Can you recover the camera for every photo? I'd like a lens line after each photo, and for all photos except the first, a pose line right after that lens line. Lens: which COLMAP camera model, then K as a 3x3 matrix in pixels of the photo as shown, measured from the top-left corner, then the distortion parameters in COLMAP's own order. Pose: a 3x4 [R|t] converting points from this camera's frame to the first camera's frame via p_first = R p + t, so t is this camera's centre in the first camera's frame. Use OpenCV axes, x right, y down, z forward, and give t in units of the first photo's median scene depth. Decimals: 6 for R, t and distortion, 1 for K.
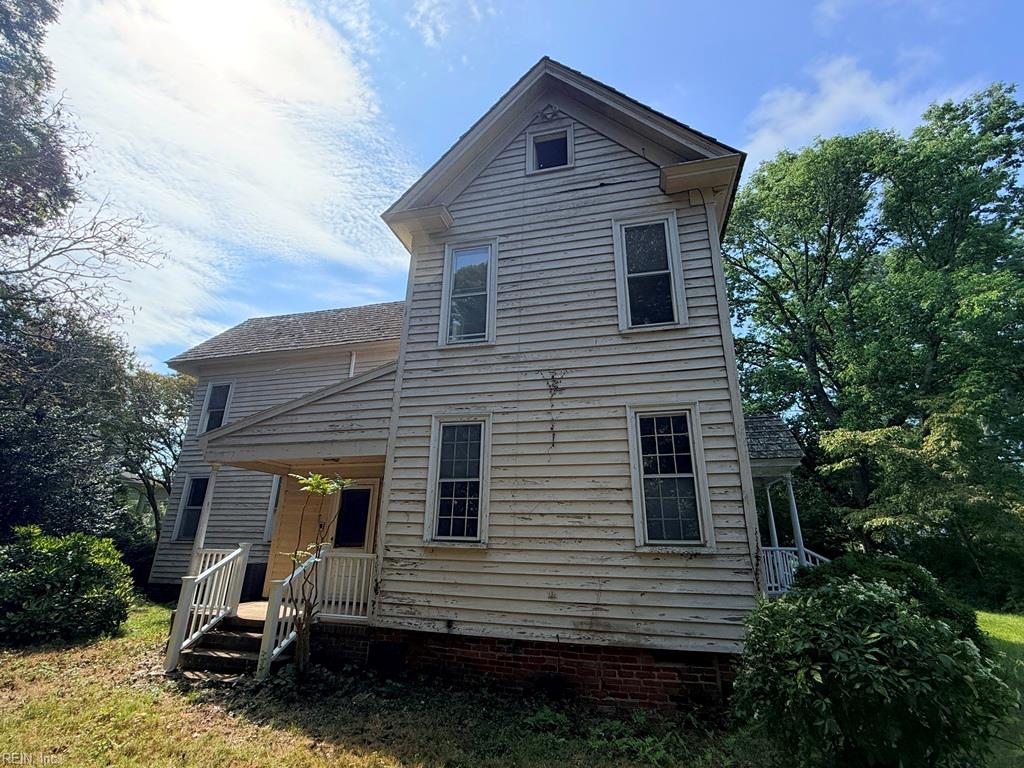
lens RADIAL K [[466.5, 0, 511.3], [0, 466.5, 383.5], [0, 0, 1]] dist [-0.001038, 0.000063]
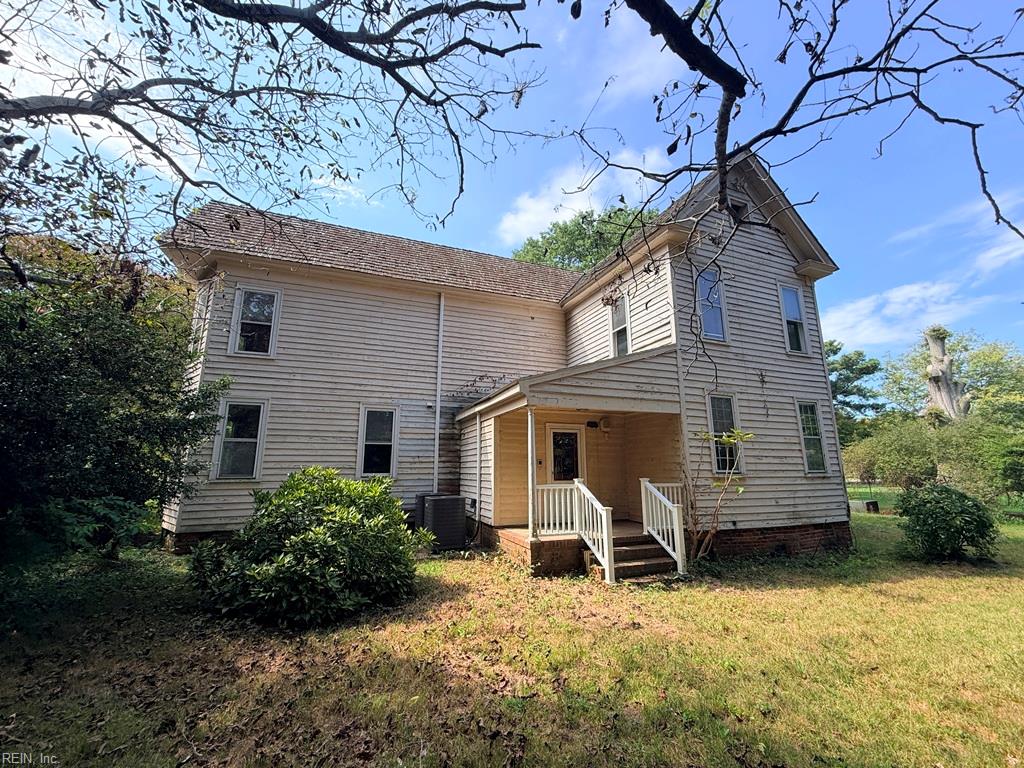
lens RADIAL K [[411.9, 0, 510.7], [0, 411.9, 385.0], [0, 0, 1]] dist [0.004361, -0.000247]
pose [[0.804583, 0.101410, 0.585117, -1.505947], [-0.176016, 0.981759, 0.071882, 0.077980], [-0.567154, -0.160825, 0.807757, 0.343065]]
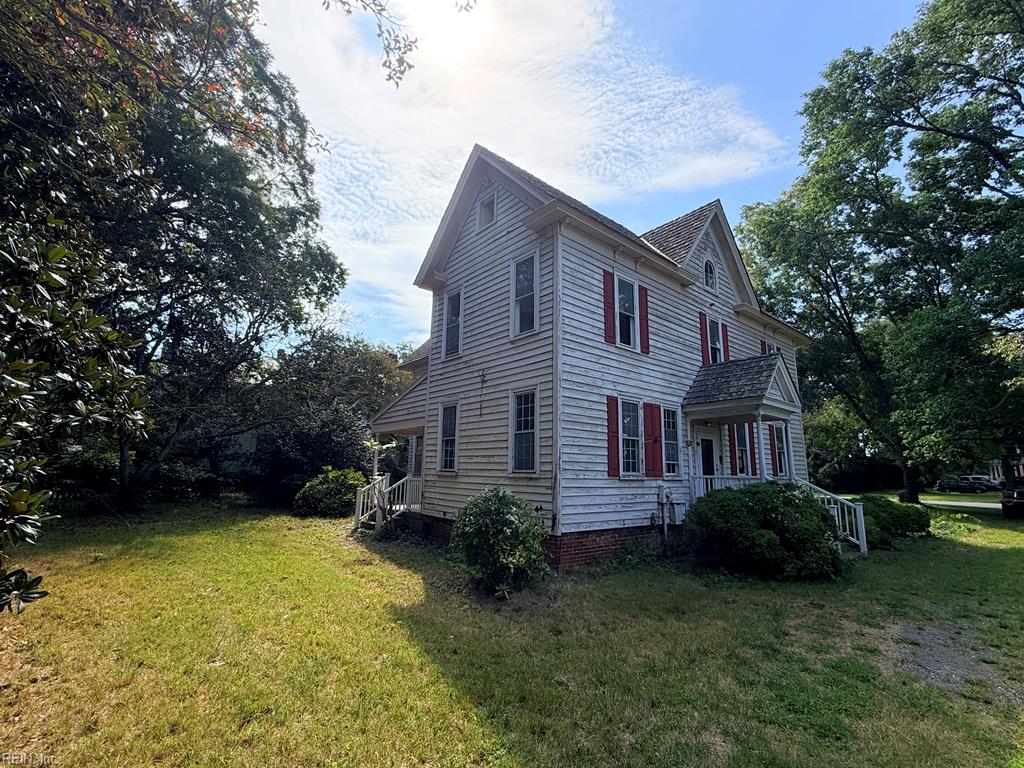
lens RADIAL K [[466.5, 0, 512.1], [0, 466.5, 383.2], [0, 0, 1]] dist [-0.001038, 0.000063]
pose [[0.821511, -0.111242, -0.559236, 1.122919], [0.183741, 0.980113, 0.074951, -0.087736], [0.539777, -0.164328, 0.825613, -0.305061]]
